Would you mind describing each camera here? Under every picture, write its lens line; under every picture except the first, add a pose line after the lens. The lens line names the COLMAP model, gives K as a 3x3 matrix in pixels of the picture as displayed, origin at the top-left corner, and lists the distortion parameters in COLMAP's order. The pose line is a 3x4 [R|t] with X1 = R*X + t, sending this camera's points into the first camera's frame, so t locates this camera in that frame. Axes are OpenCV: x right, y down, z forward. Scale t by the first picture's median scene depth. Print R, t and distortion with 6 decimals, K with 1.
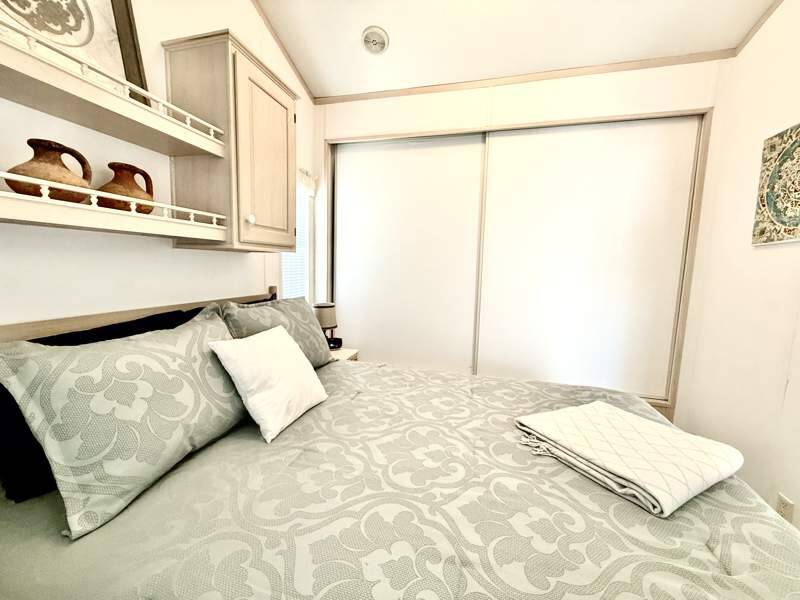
lens RADIAL K [[317.5, 0, 400.0], [0, 317.5, 300.0], [0, 0, 1]] dist [-0.000539, 0.000170]
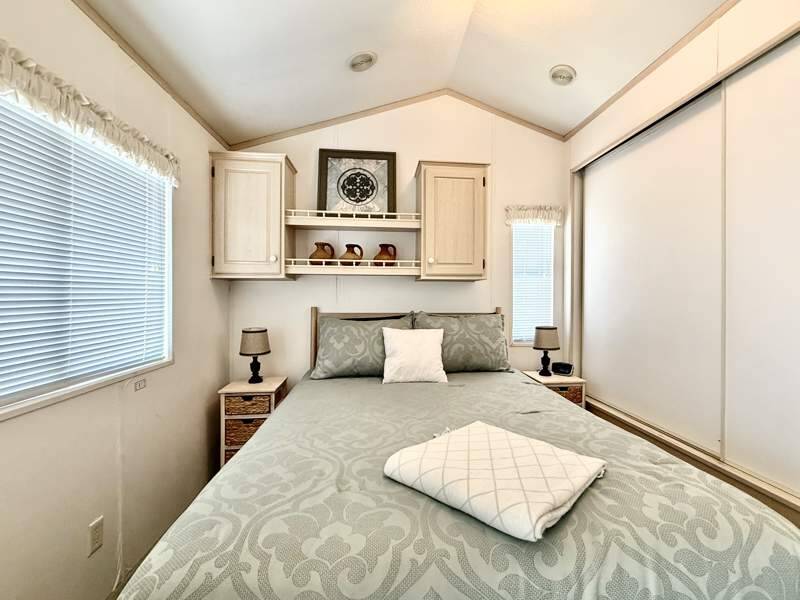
lens RADIAL K [[352.2, 0, 418.3], [0, 352.2, 298.6], [0, 0, 1]] dist [0.000854, 0.000558]
pose [[0.373673, -0.020581, -0.927332, 1.265531], [-0.093639, 0.993809, -0.059788, 0.055940], [0.922822, 0.109175, 0.369432, 0.325770]]
